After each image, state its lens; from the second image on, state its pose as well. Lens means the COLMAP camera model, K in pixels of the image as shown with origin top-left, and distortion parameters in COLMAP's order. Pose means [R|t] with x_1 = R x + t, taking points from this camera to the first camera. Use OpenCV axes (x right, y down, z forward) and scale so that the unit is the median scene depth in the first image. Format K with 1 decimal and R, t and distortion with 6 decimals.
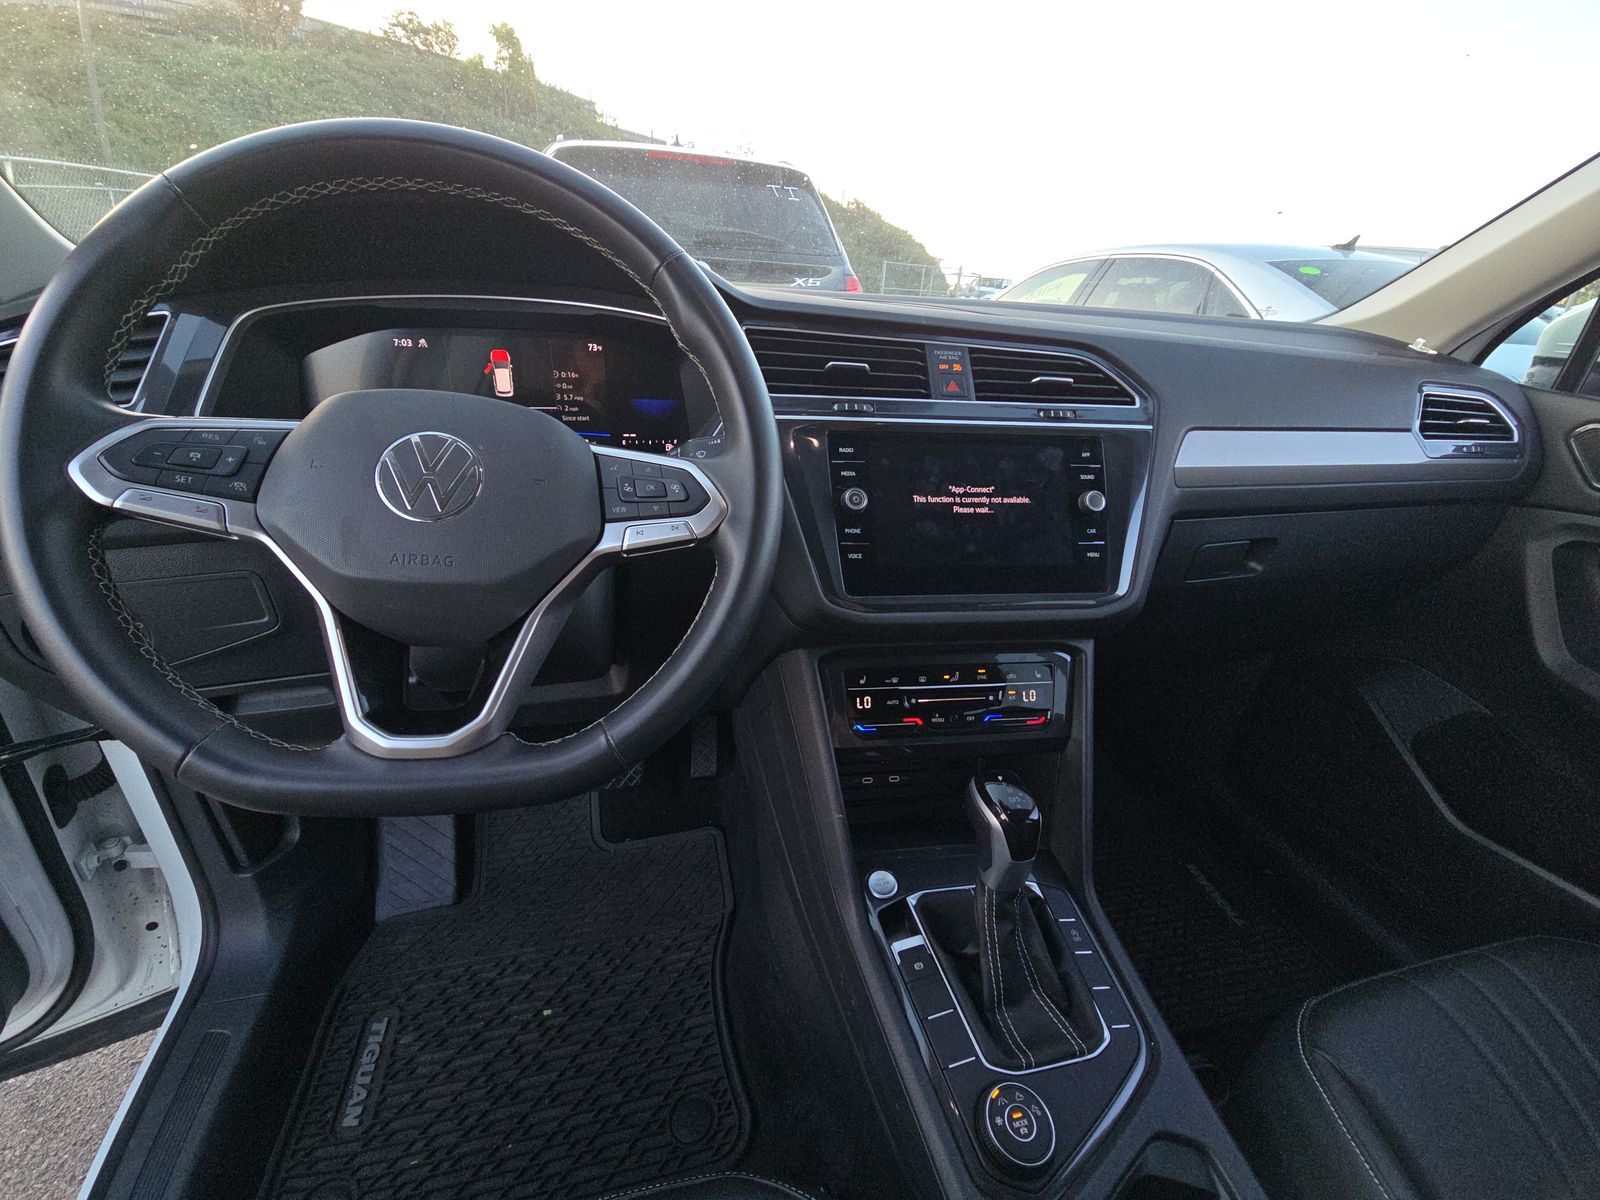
lens RADIAL K [[641.8, 0, 800.0], [0, 641.8, 600.0], [0, 0, 1]] dist [0.010302, -0.005896]
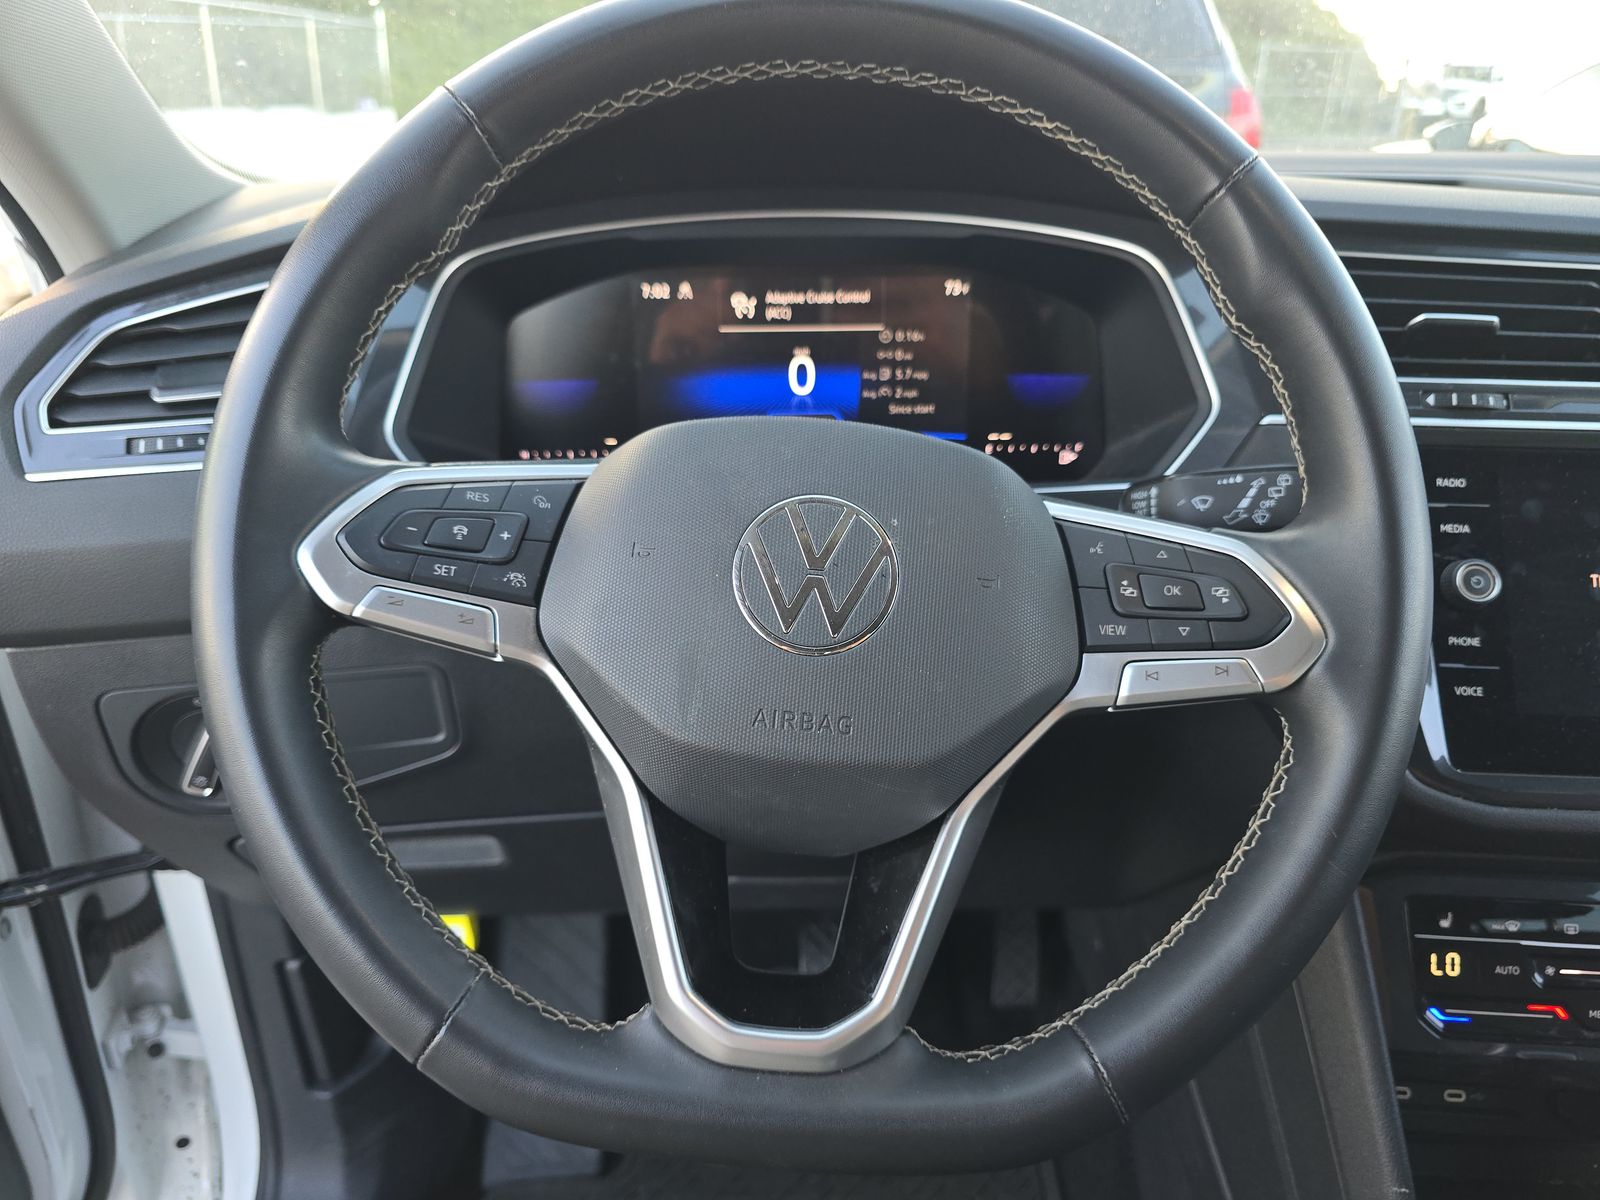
lens RADIAL K [[1083.9, 0, 802.3], [0, 1083.9, 581.8], [0, 0, 1]] dist [0.021770, -0.025258]
pose [[0.975221, 0.043716, -0.216871, -0.337693], [-0.050950, 0.998312, -0.027877, -0.141336], [0.215286, 0.038236, 0.975802, 0.046131]]
